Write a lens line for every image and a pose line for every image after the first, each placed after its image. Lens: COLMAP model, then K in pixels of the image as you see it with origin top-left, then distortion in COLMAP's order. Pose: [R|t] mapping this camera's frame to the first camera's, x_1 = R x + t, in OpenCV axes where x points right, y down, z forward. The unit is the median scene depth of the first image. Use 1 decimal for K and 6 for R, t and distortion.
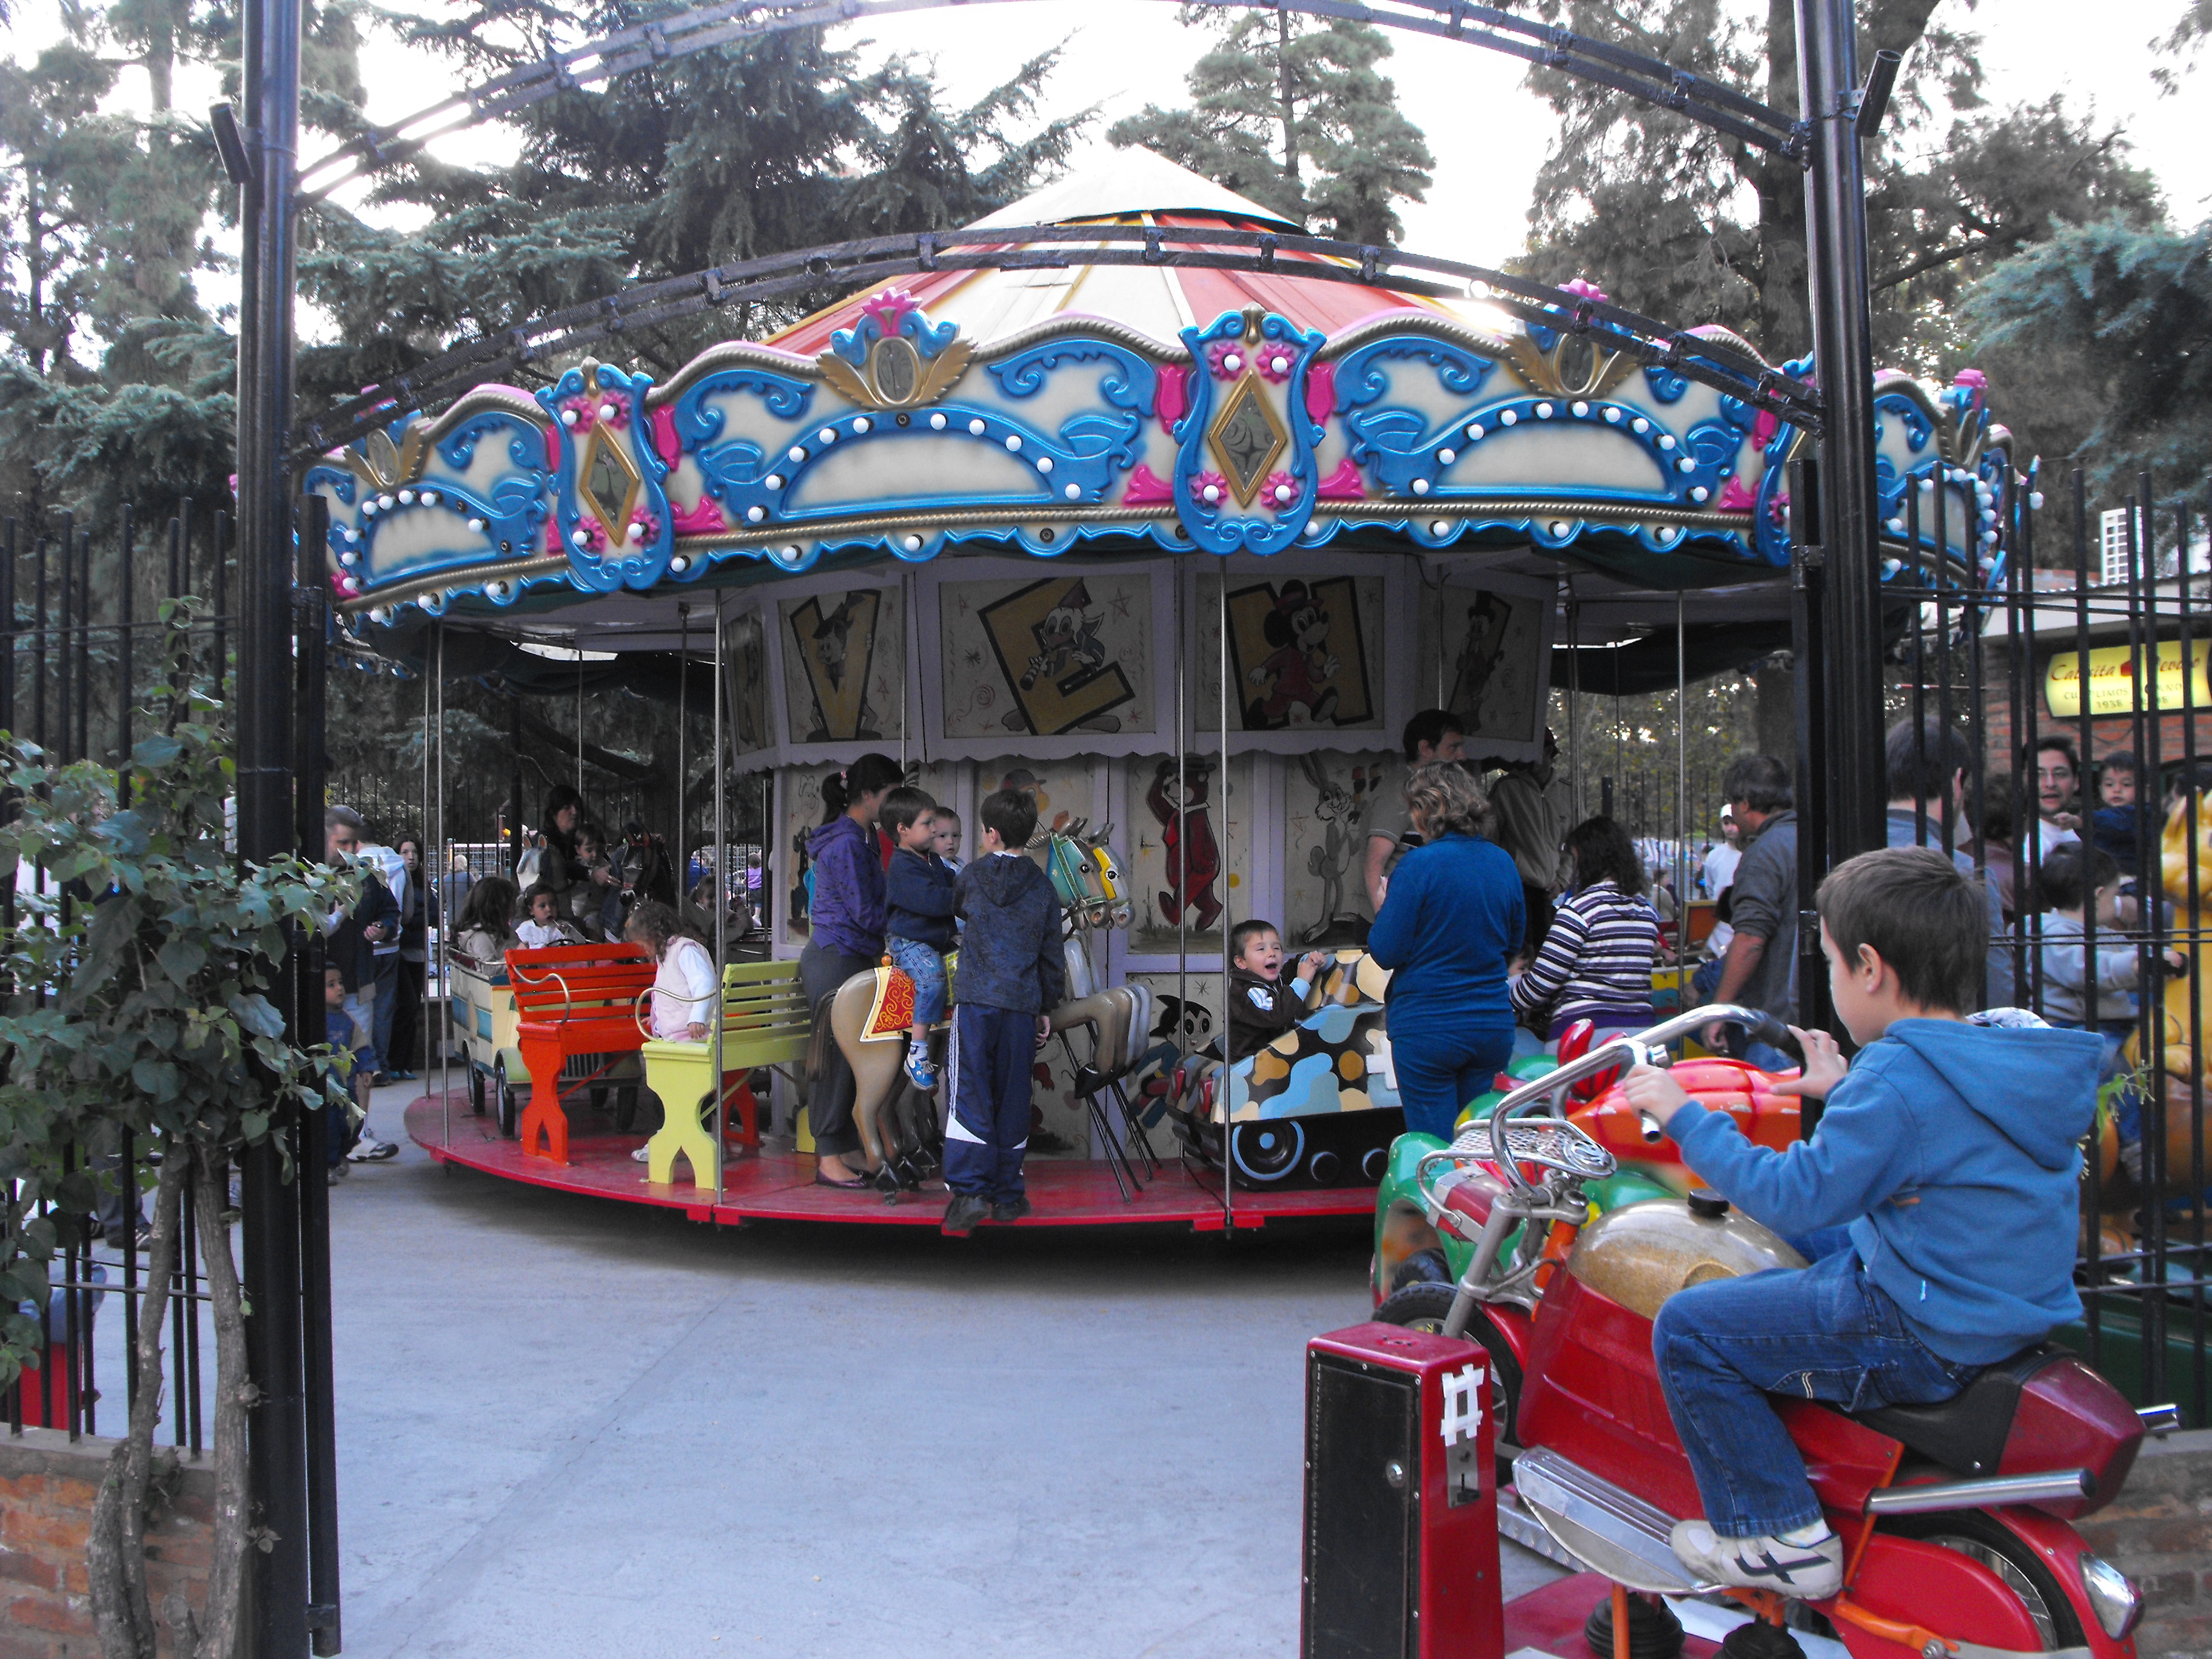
lens RADIAL K [[2398.6, 0, 1110.3], [0, 2398.6, 852.6], [0, 0, 1]] dist [-0.155005, 0.000000]
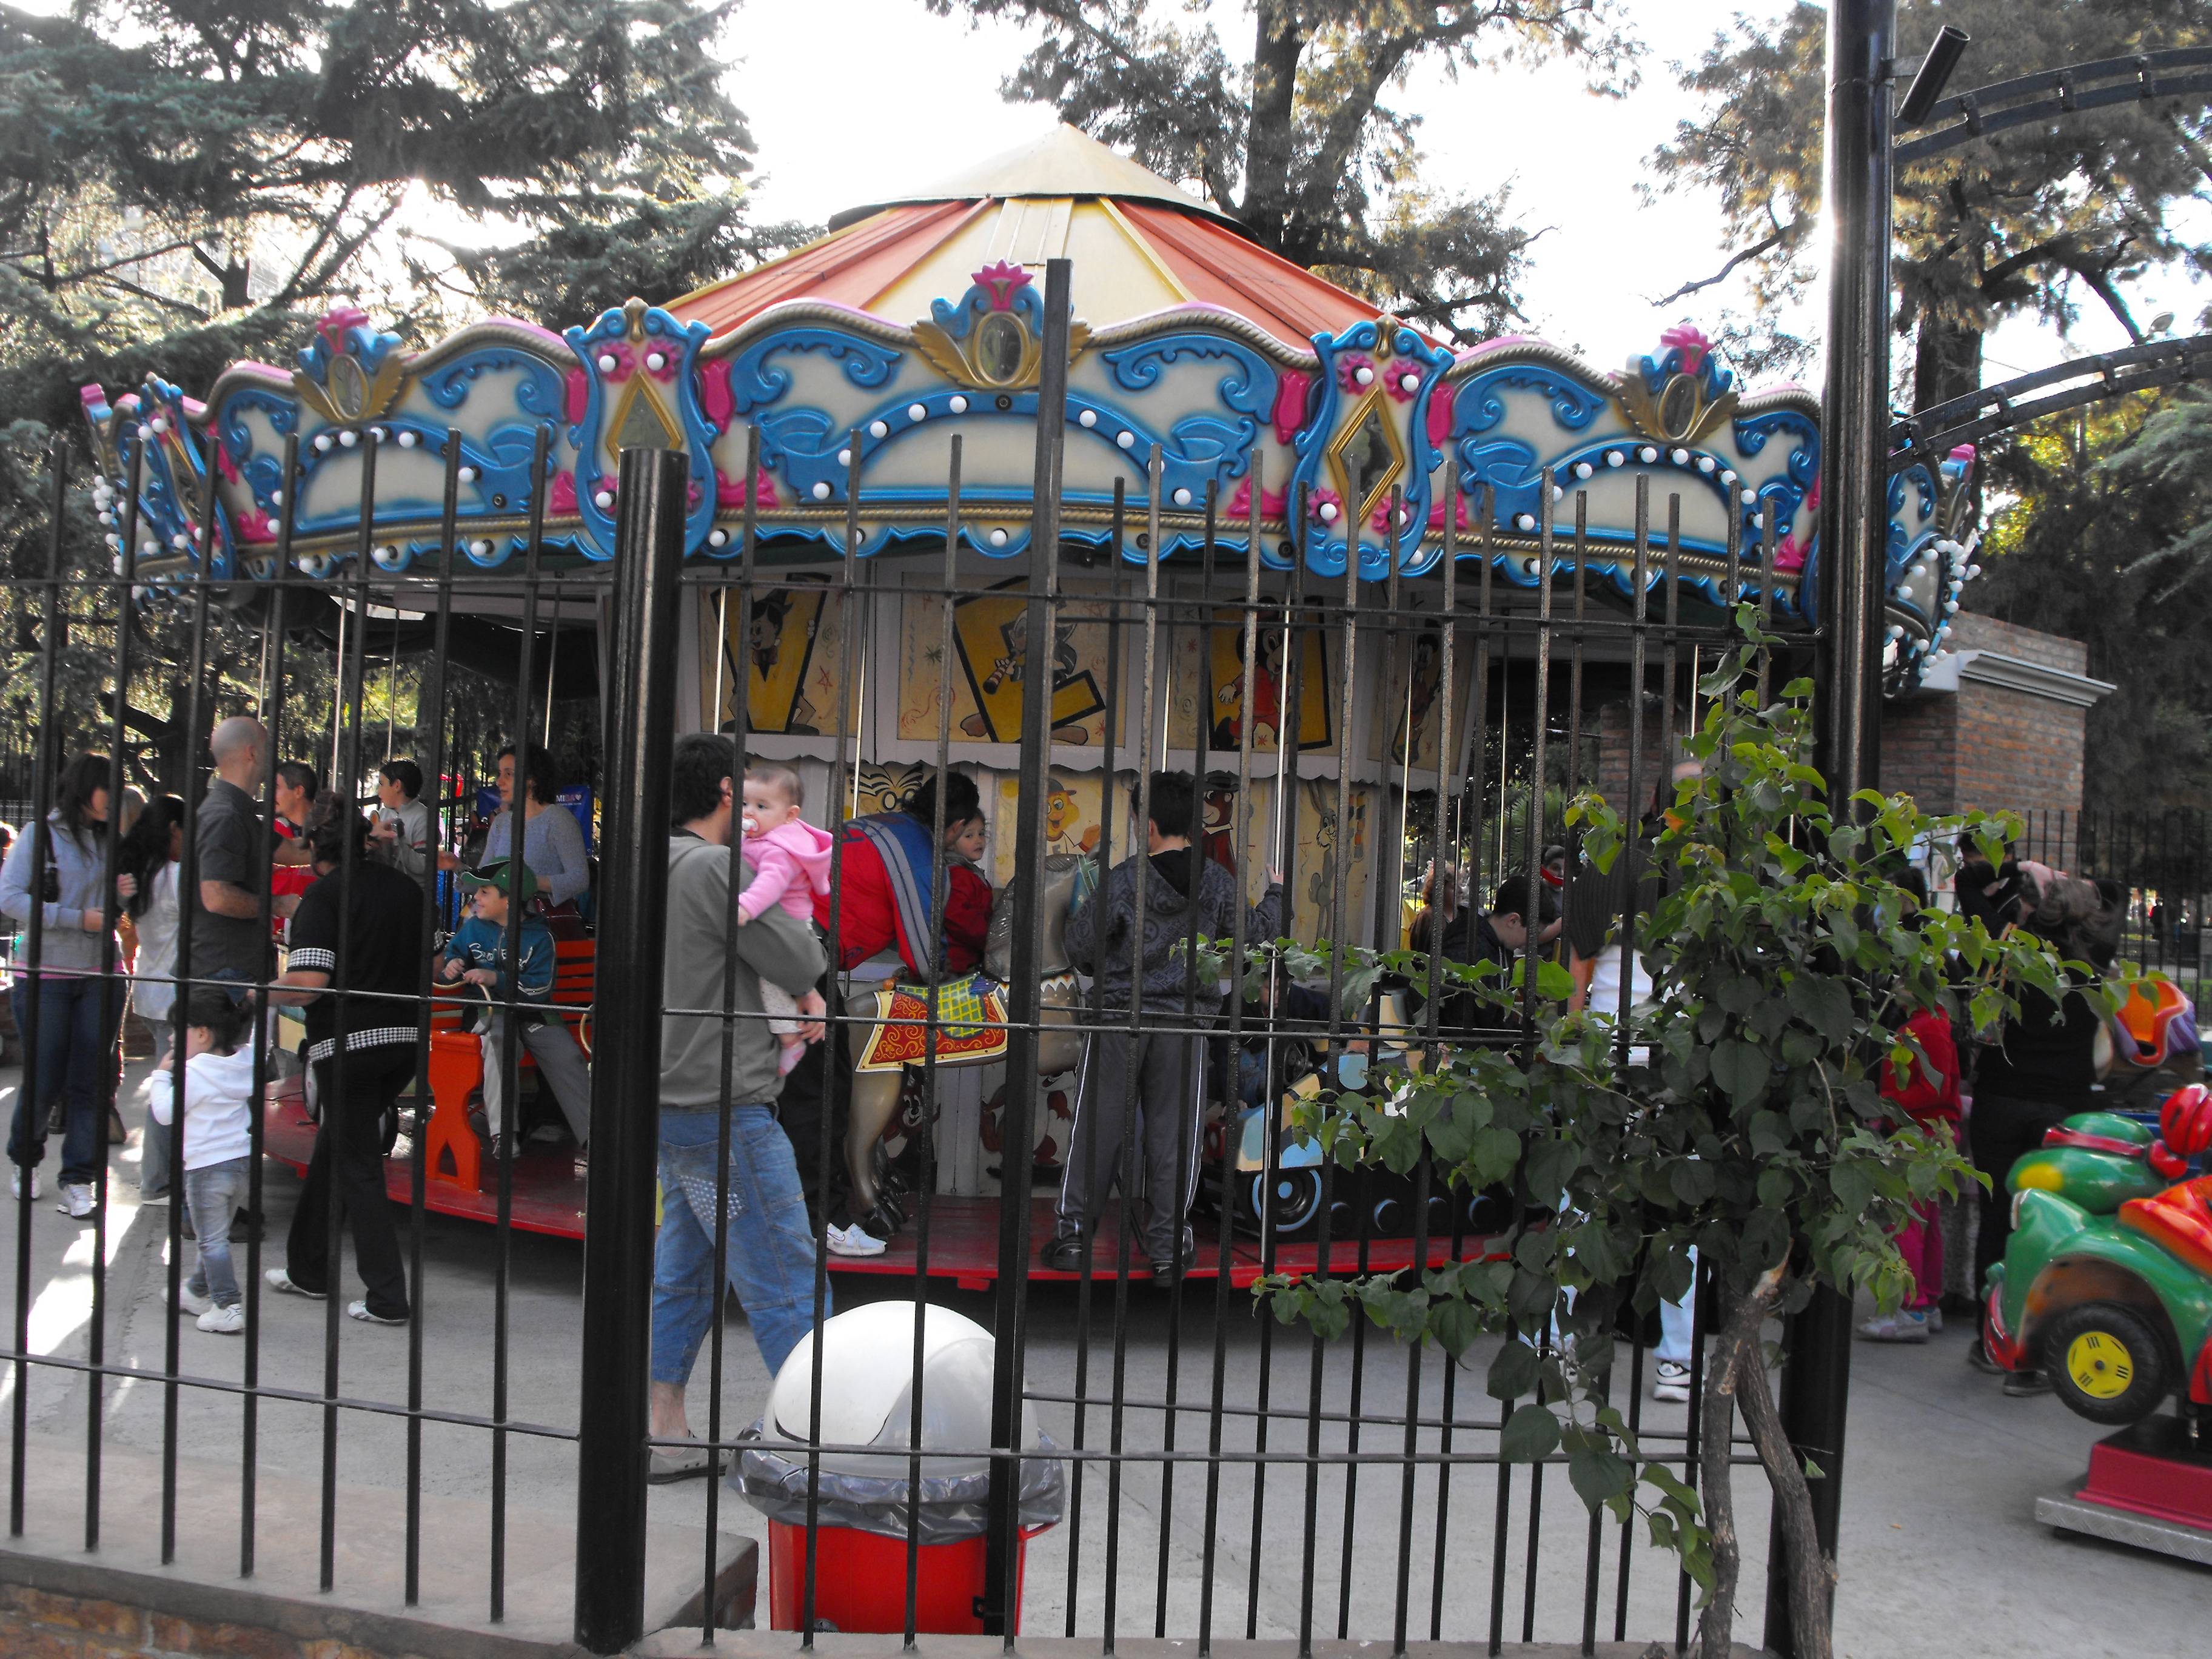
lens RADIAL K [[2398.6, 0, 1115.1], [0, 2398.6, 876.2], [0, 0, 1]] dist [-0.155005, 0.000000]
pose [[0.974926, 0.049112, 0.217044, -0.231791], [-0.053225, 0.998496, 0.013143, -0.014354], [-0.216072, -0.024366, 0.976073, 0.093170]]
